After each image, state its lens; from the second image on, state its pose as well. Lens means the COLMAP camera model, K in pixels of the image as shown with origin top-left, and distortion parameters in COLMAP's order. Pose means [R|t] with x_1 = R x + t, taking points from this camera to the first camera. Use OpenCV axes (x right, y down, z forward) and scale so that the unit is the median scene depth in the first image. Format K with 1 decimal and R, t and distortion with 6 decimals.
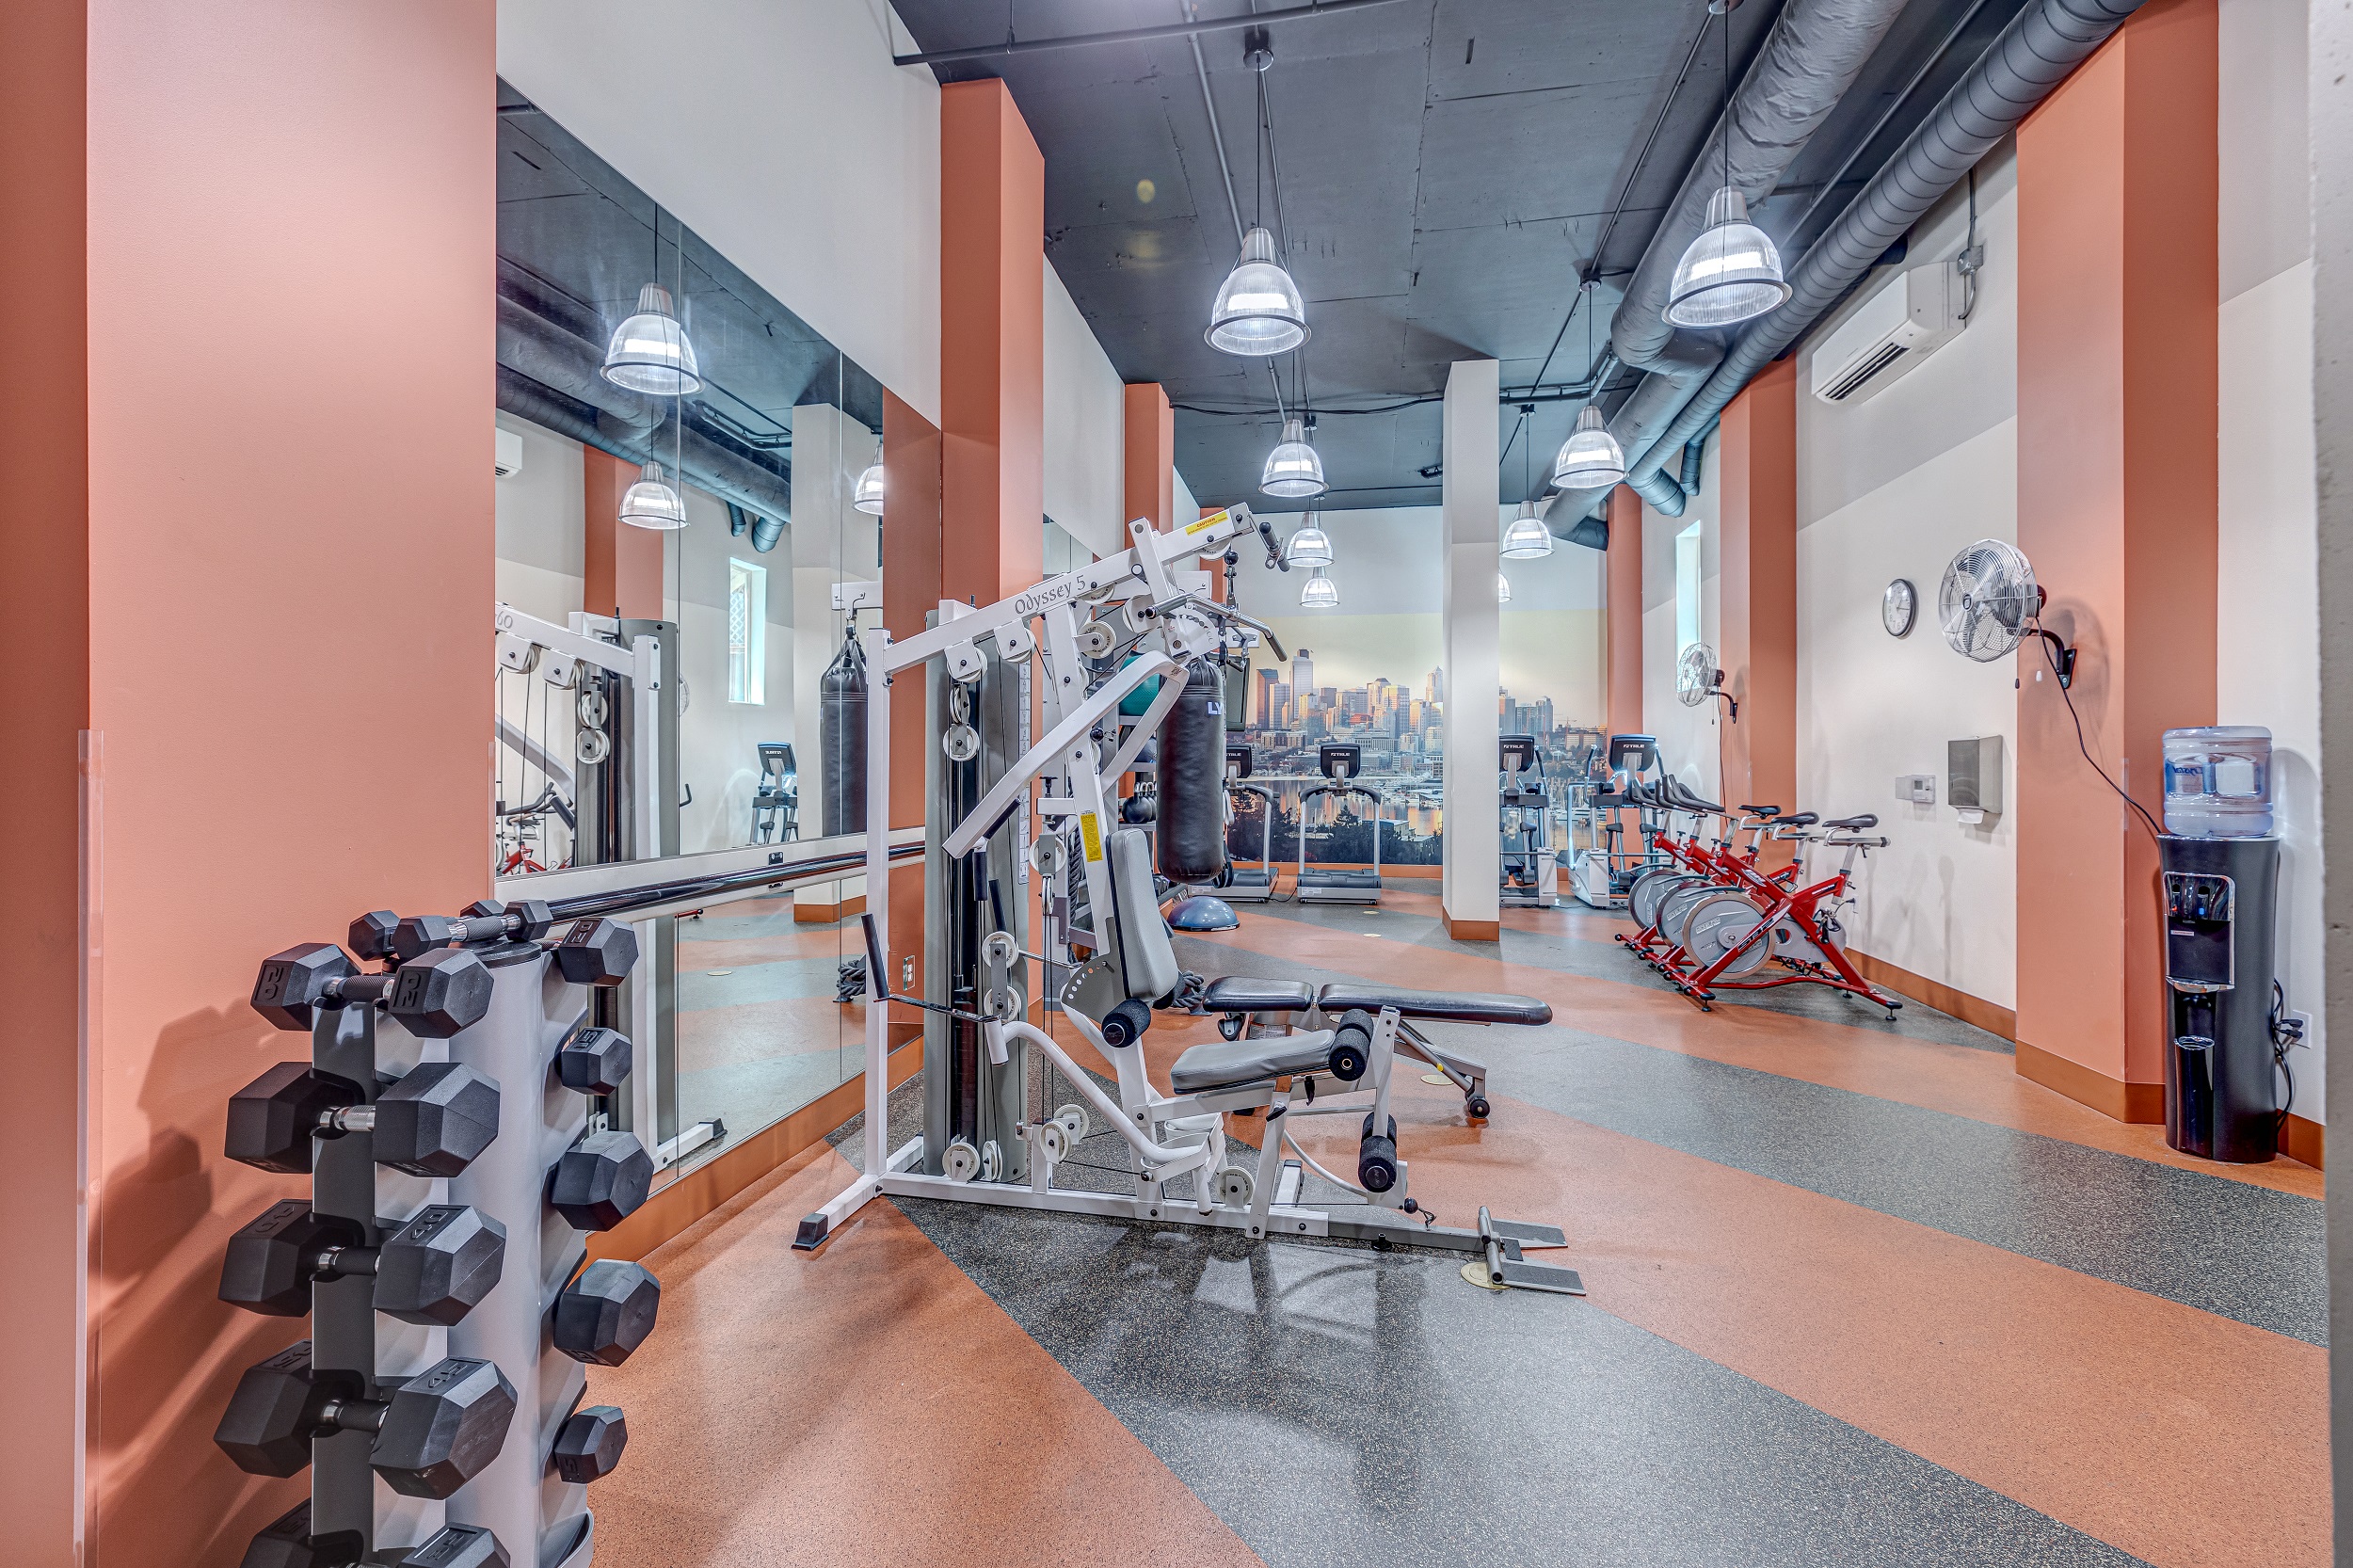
lens RADIAL K [[1065.0, 0, 1162.0], [0, 1065.0, 772.1], [0, 0, 1]] dist [0.003097, 0.000065]
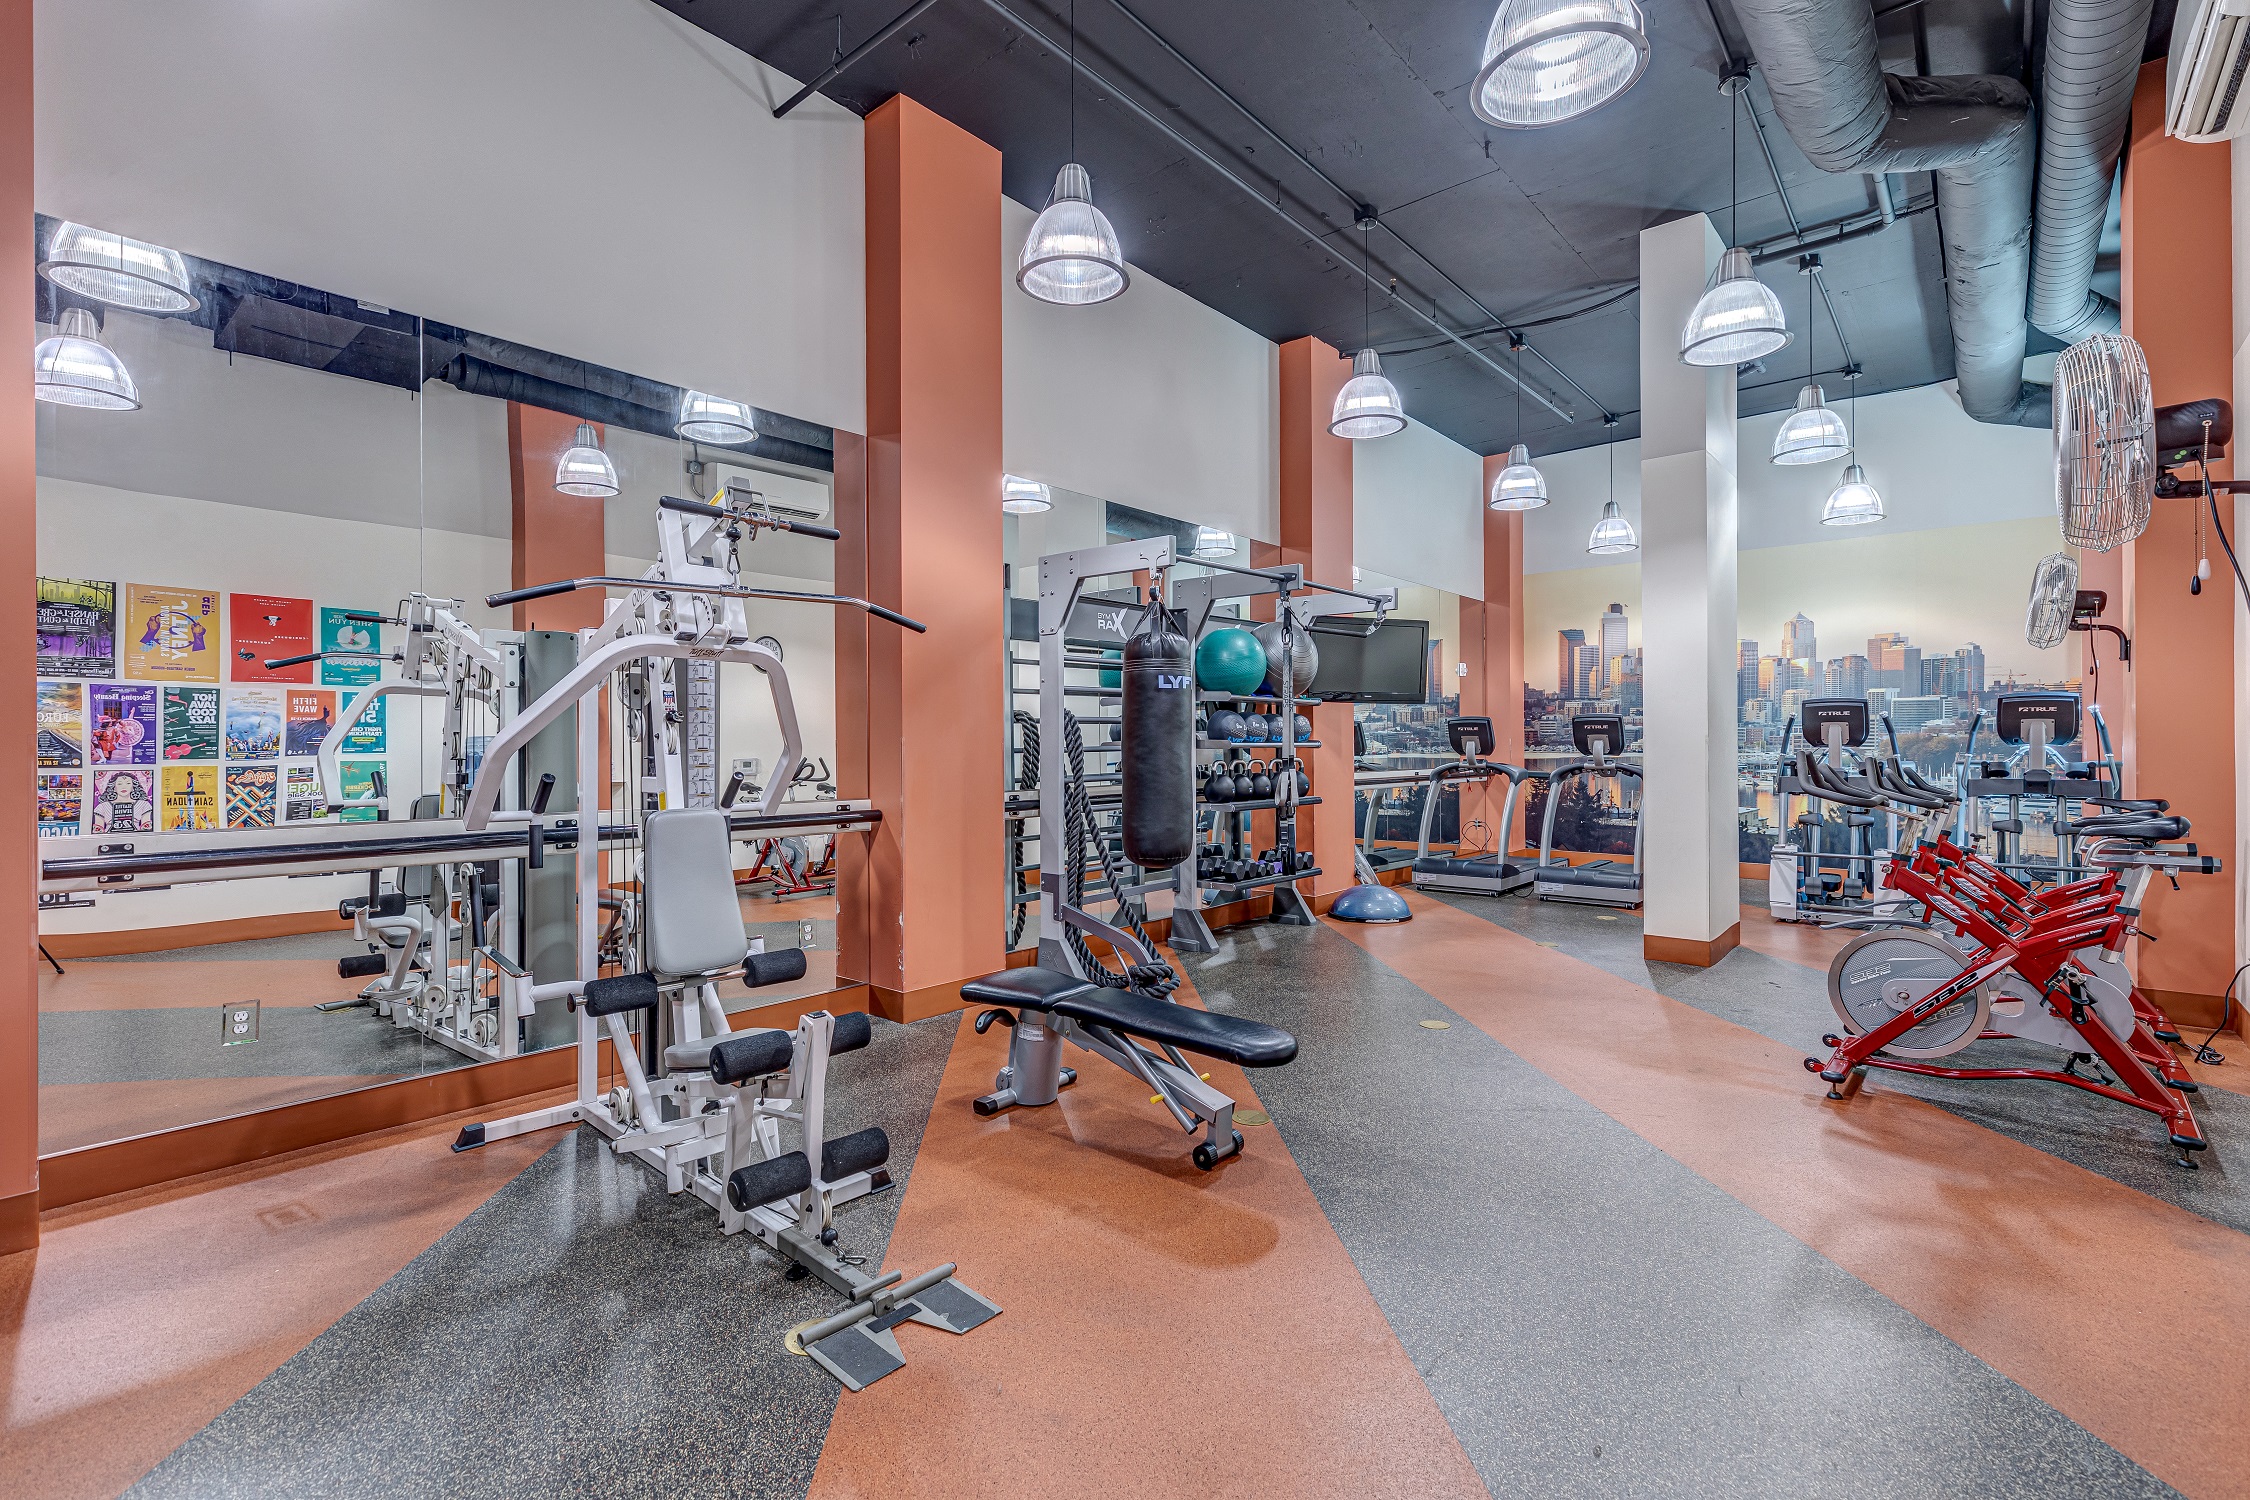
lens RADIAL K [[1018.4, 0, 1114.4], [0, 1018.4, 750.3], [0, 0, 1]] dist [0.003097, 0.000065]
pose [[0.855849, -0.002960, -0.517218, 0.270932], [0.003888, 0.999992, 0.000711, -0.000334], [0.517212, -0.002619, 0.855853, 0.121215]]
